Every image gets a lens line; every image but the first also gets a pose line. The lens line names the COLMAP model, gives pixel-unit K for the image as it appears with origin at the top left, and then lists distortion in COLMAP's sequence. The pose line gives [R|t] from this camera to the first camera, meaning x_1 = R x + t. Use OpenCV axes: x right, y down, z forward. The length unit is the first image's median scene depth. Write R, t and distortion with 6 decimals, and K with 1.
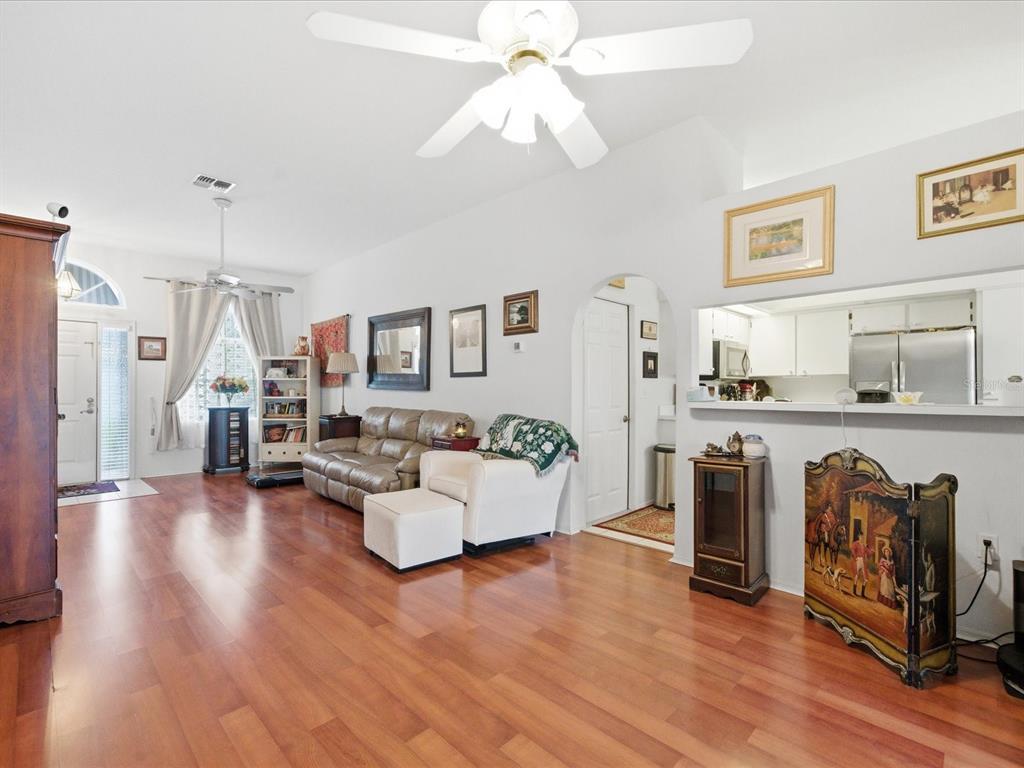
lens RADIAL K [[471.6, 0, 509.7], [0, 471.6, 390.3], [0, 0, 1]] dist [0.003044, 0.000498]
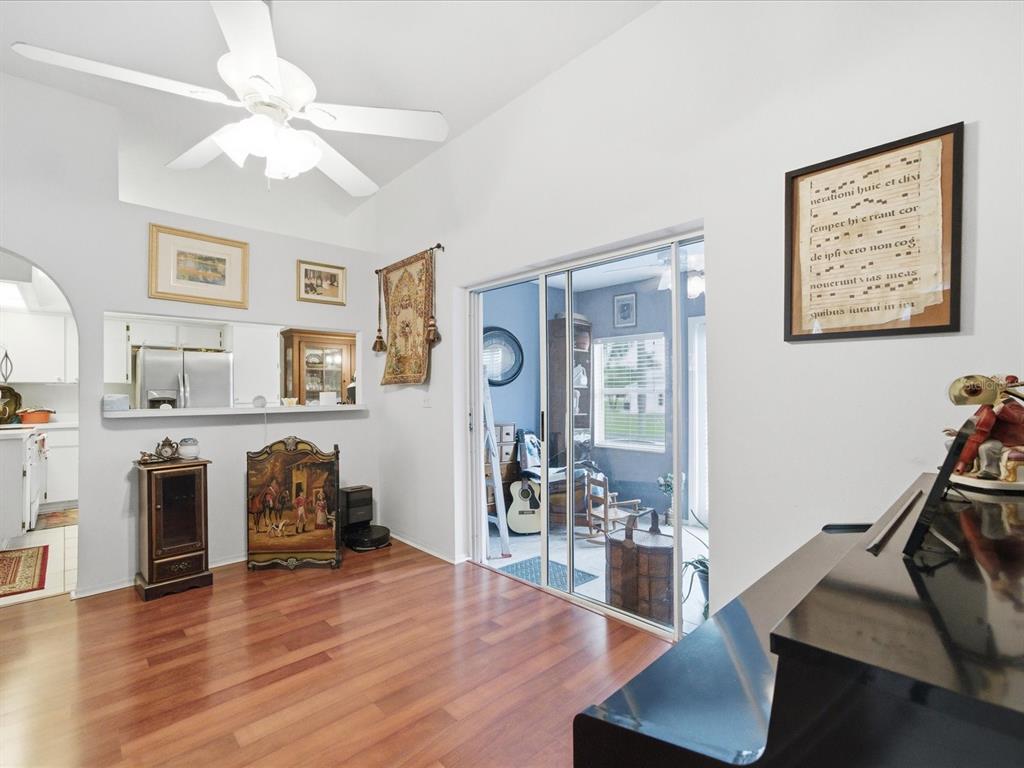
lens RADIAL K [[477.4, 0, 509.1], [0, 477.4, 391.7], [0, 0, 1]] dist [-0.022829, 0.015898]
pose [[0.038533, 0.004317, 0.999248, -0.305738], [0.009412, 0.999945, -0.004683, -0.001466], [-0.999213, 0.009585, 0.038490, 0.108441]]
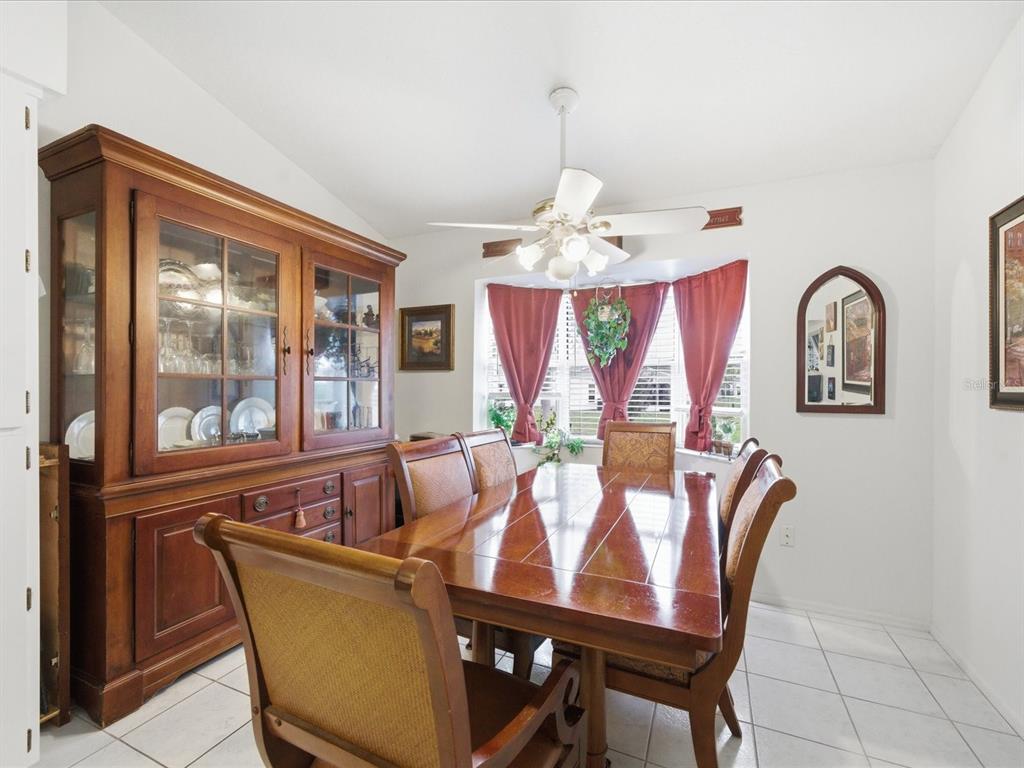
lens RADIAL K [[464.4, 0, 509.5], [0, 464.4, 387.2], [0, 0, 1]] dist [-0.047680, 0.026043]
pose [[-0.358142, -0.003553, 0.933660, 0.553130], [-0.004892, 0.999986, 0.001929, -0.009745], [-0.933654, -0.003877, -0.358155, 0.587445]]
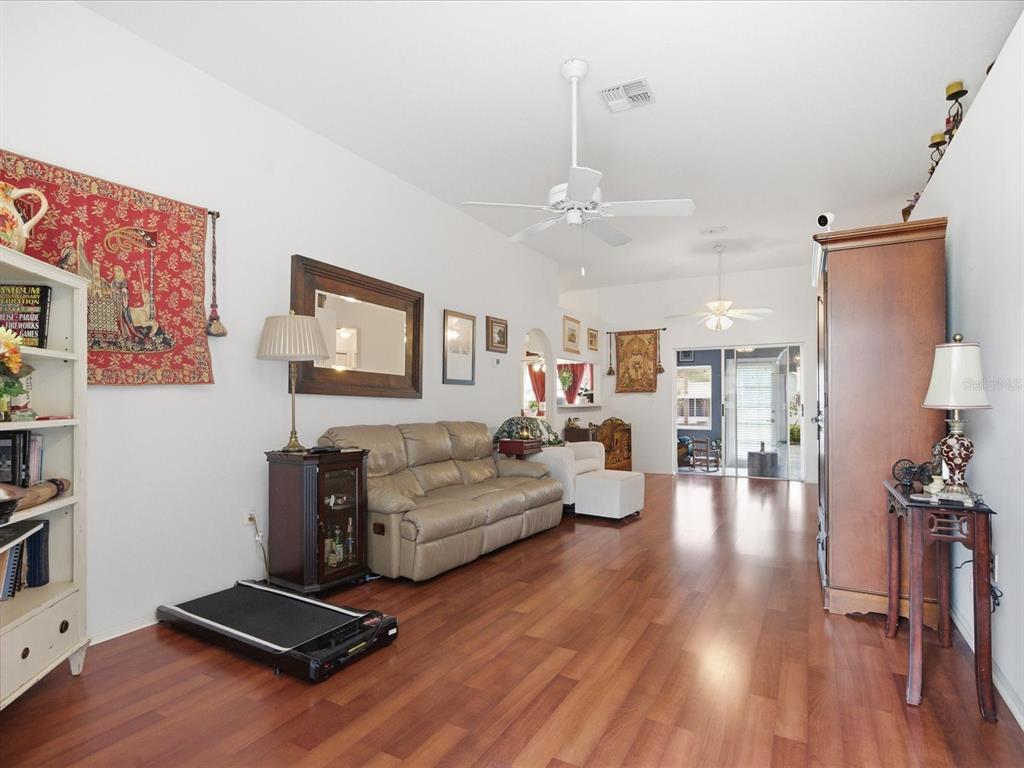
lens RADIAL K [[552.4, 0, 511.7], [0, 552.4, 389.9], [0, 0, 1]] dist [0.003169, 0.001959]
pose [[-0.272102, 0.020848, 0.962043, -1.104130], [0.004418, 0.999782, -0.020416, 0.006207], [-0.962258, -0.001305, -0.272135, 1.104999]]
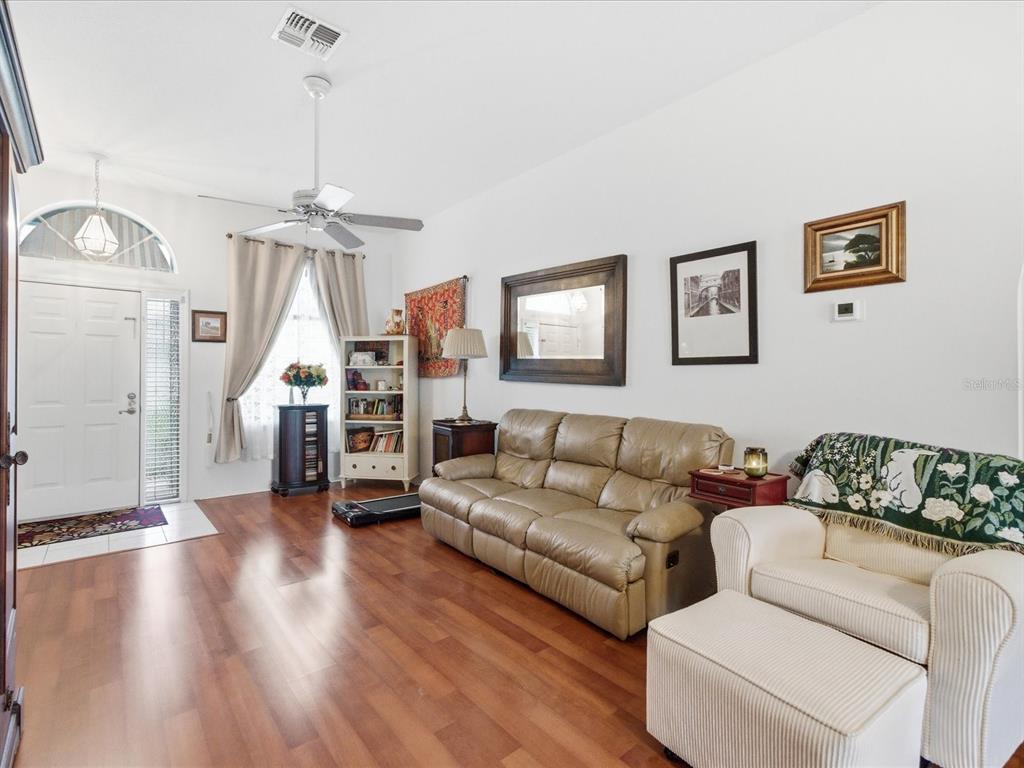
lens RADIAL K [[495.7, 0, 508.7], [0, 495.7, 373.5], [0, 0, 1]] dist [-0.038636, 0.034580]
pose [[0.996704, 0.000790, -0.081125, -0.270639], [-0.001407, 0.999970, -0.007558, -0.010828], [0.081117, 0.007647, 0.996675, 0.323626]]
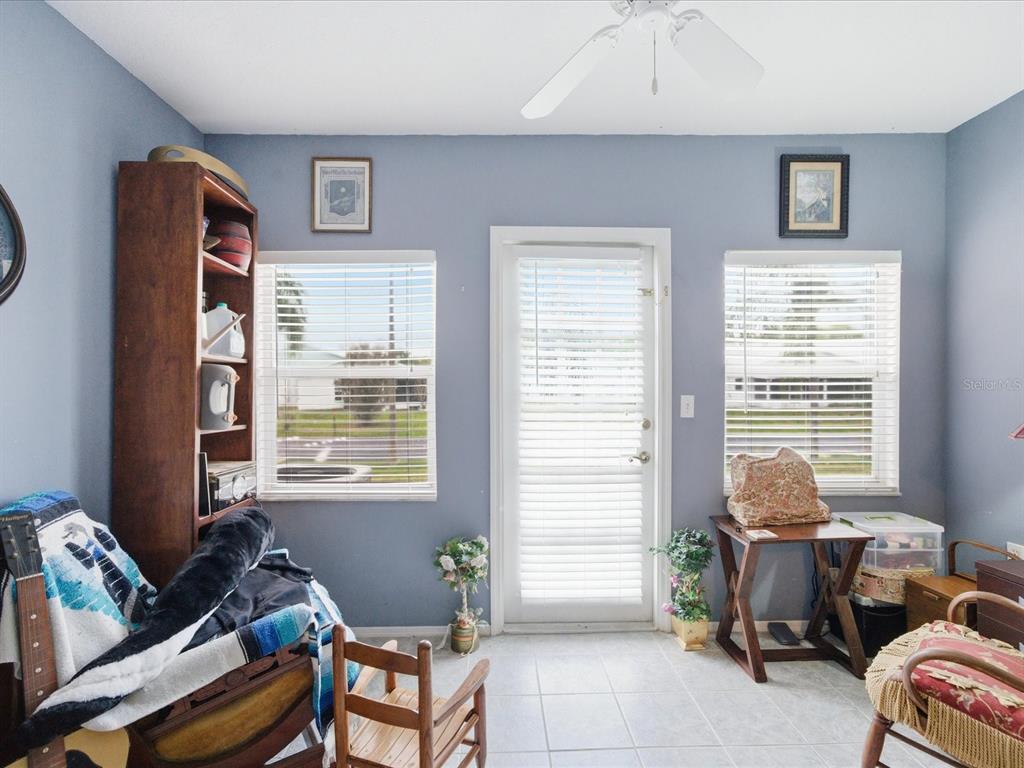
lens RADIAL K [[477.4, 0, 509.1], [0, 477.4, 391.7], [0, 0, 1]] dist [-0.022829, 0.015898]
pose [[-0.728085, -0.002889, 0.685481, 0.289035], [0.005234, 0.999939, 0.009774, 0.009555], [-0.685467, 0.010704, -0.728025, 0.124936]]
